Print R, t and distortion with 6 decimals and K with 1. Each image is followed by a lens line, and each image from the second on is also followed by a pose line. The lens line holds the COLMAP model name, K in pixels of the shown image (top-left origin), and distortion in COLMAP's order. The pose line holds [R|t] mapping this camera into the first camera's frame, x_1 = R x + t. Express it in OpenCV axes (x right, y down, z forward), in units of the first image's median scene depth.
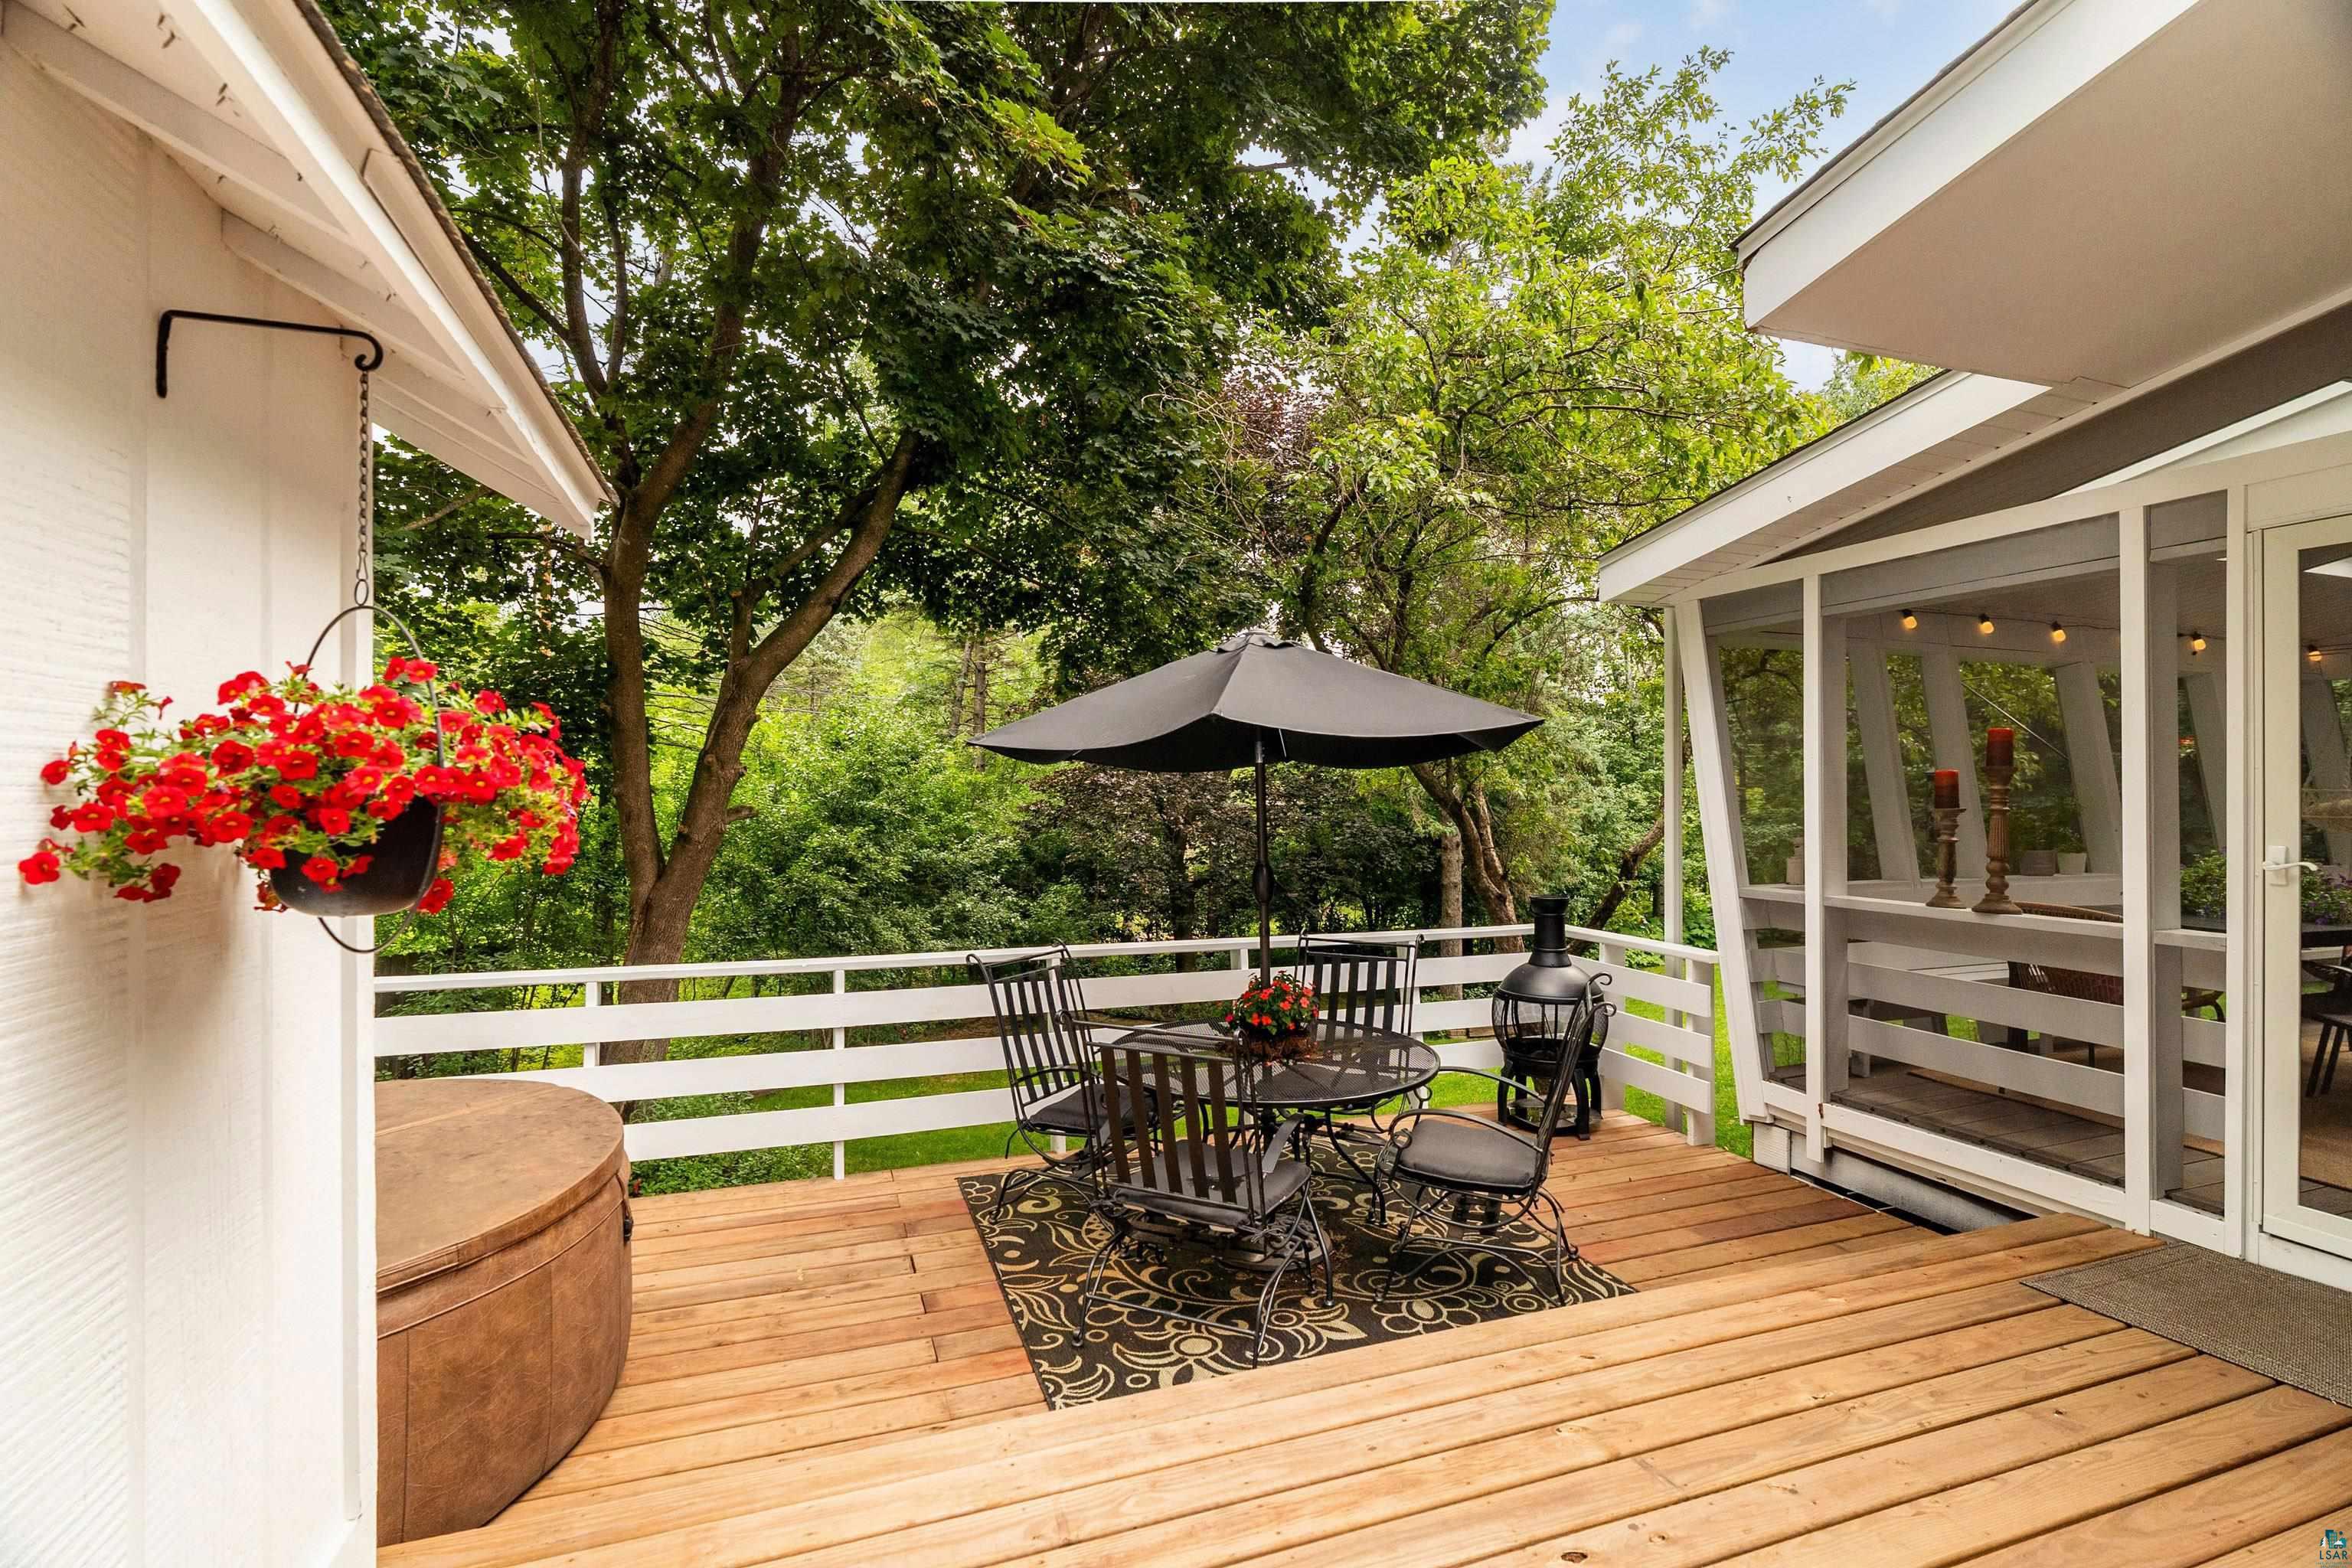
lens RADIAL K [[1076.6, 0, 1176.0], [0, 1076.6, 784.0], [0, 0, 1]] dist [-0.000424, 0.000031]
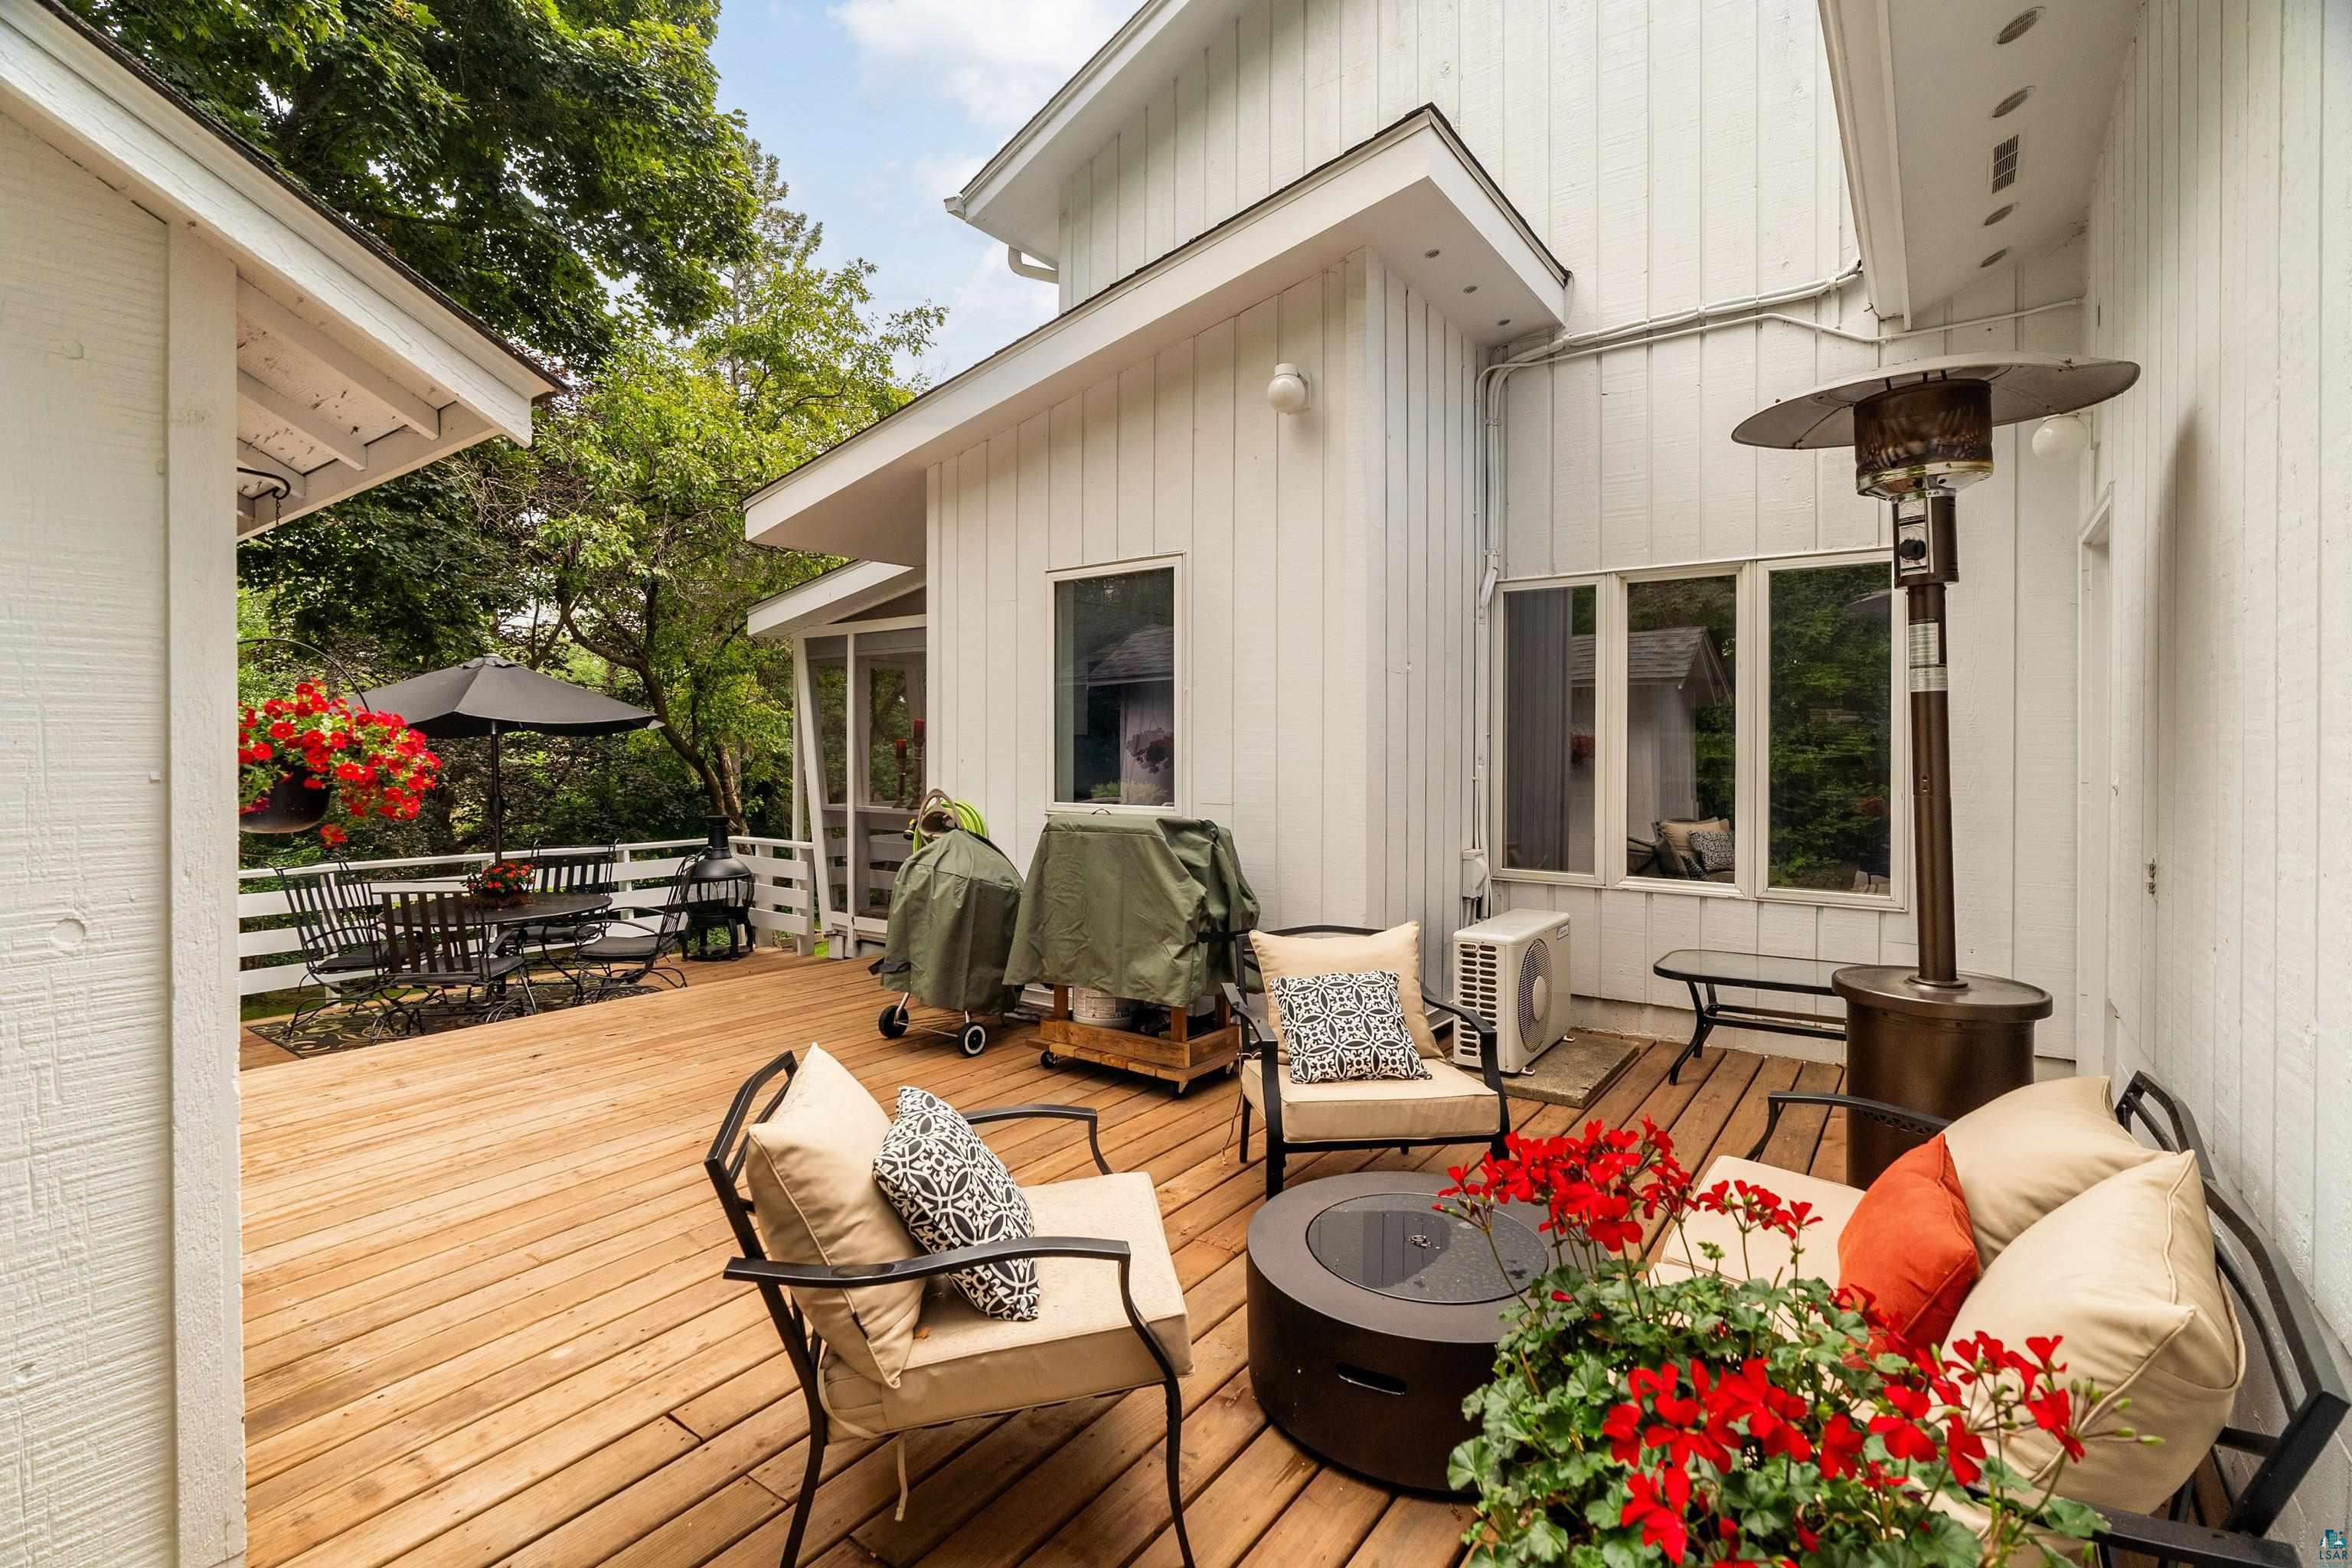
lens RADIAL K [[1072.0, 0, 1202.6], [0, 1072.0, 756.5], [0, 0, 1]] dist [-0.020522, 0.000123]
pose [[0.811252, -0.003032, 0.584688, 0.005054], [-0.005768, 0.999896, 0.013189, -0.008797], [-0.584668, -0.014072, 0.811151, -0.732454]]
